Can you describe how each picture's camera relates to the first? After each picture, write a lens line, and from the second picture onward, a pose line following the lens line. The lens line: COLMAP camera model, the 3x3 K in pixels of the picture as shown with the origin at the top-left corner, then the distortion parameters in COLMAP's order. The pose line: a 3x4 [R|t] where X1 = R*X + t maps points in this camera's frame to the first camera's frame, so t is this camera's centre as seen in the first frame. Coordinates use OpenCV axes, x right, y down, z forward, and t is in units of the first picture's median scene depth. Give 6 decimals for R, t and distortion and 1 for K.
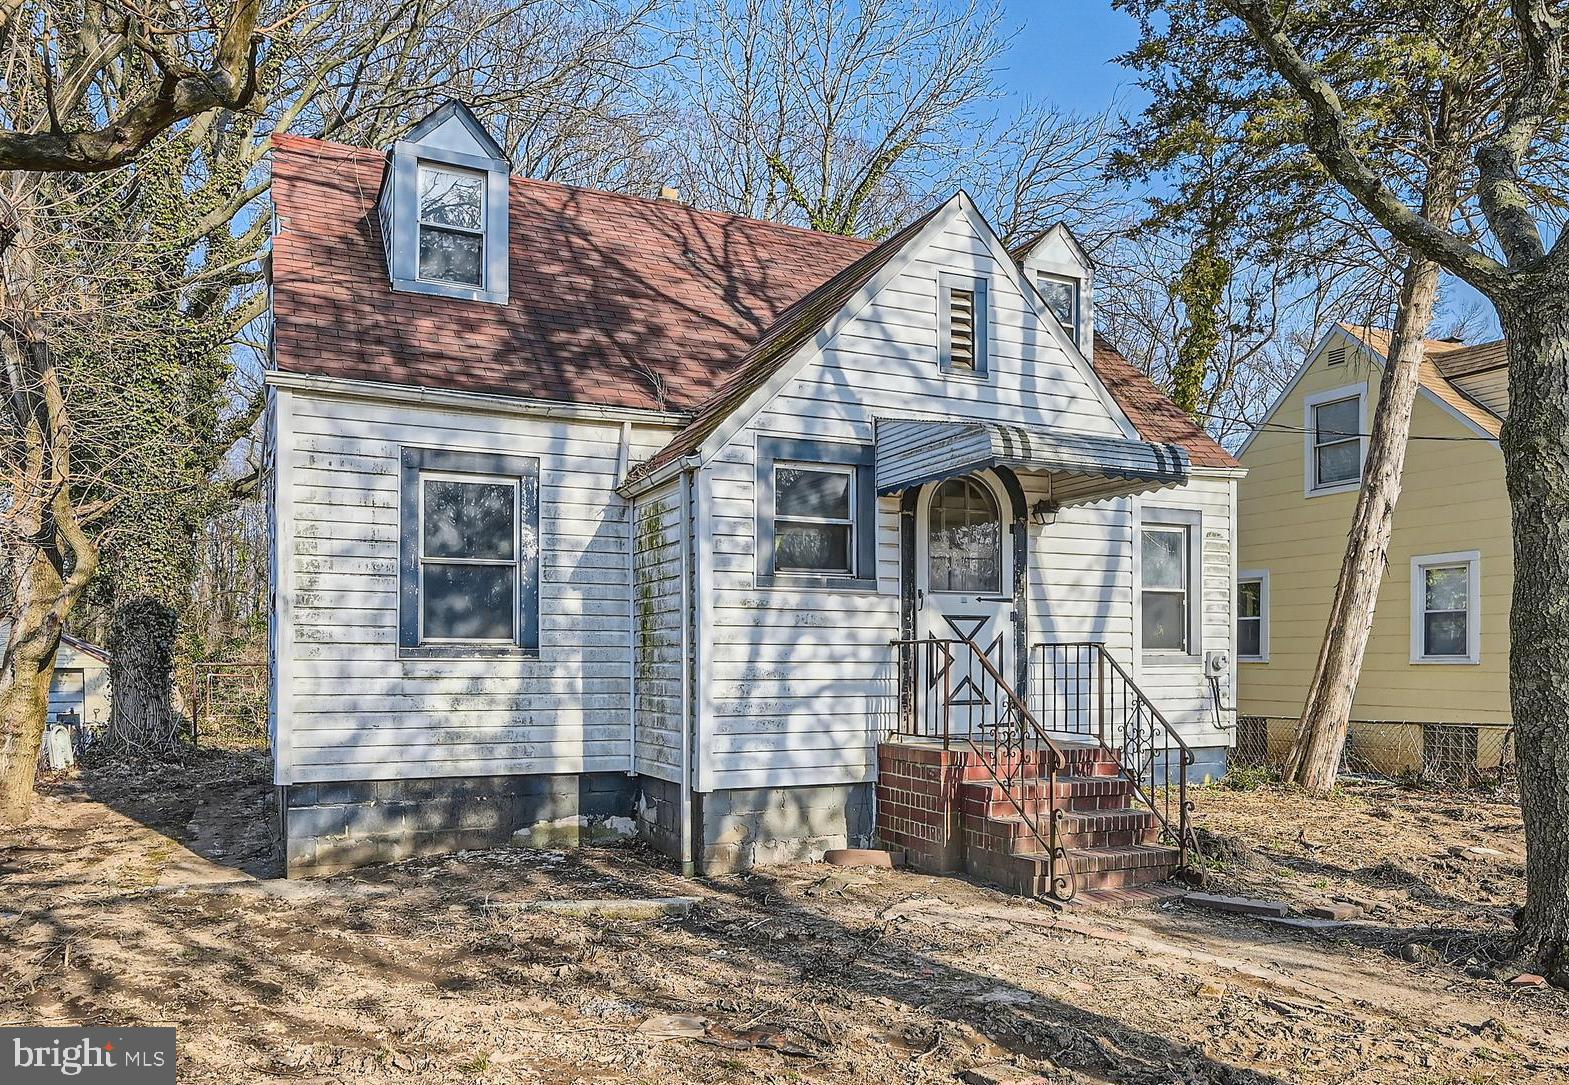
lens RADIAL K [[1108.7, 0, 776.9], [0, 1108.7, 634.8], [0, 0, 1]] dist [-0.005229, -0.005866]
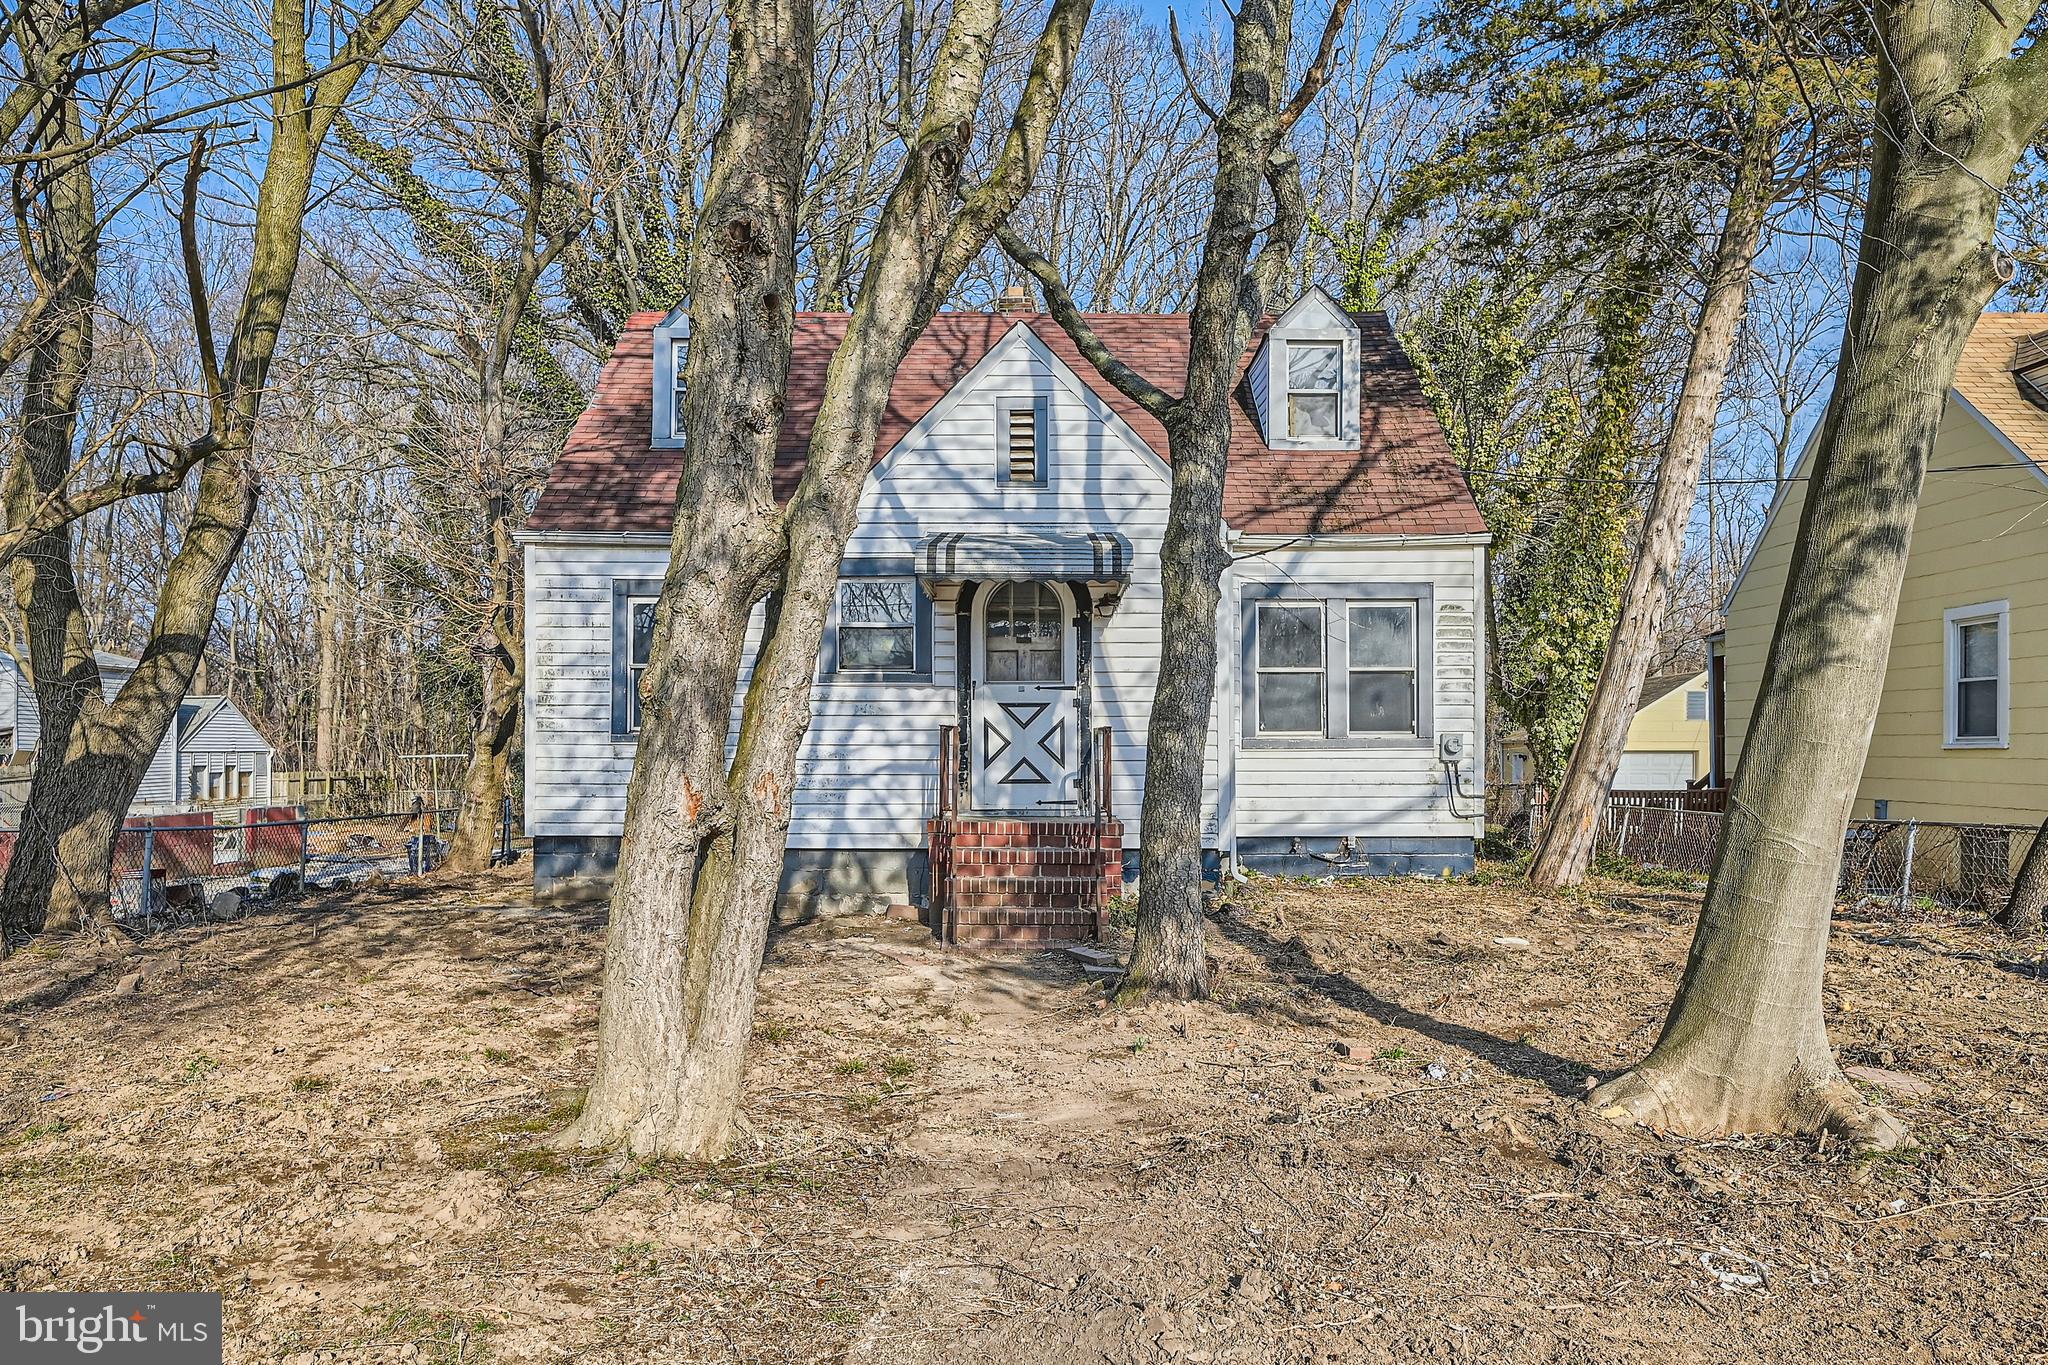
lens RADIAL K [[1341.8, 0, 1024.0], [0, 1341.8, 697.9], [0, 0, 1]] dist [-0.011966, 0.000516]
pose [[0.912580, -0.017223, -0.408536, 0.737888], [0.010960, 0.999784, -0.017667, 0.001054], [0.408752, 0.011646, 0.912571, -0.229379]]
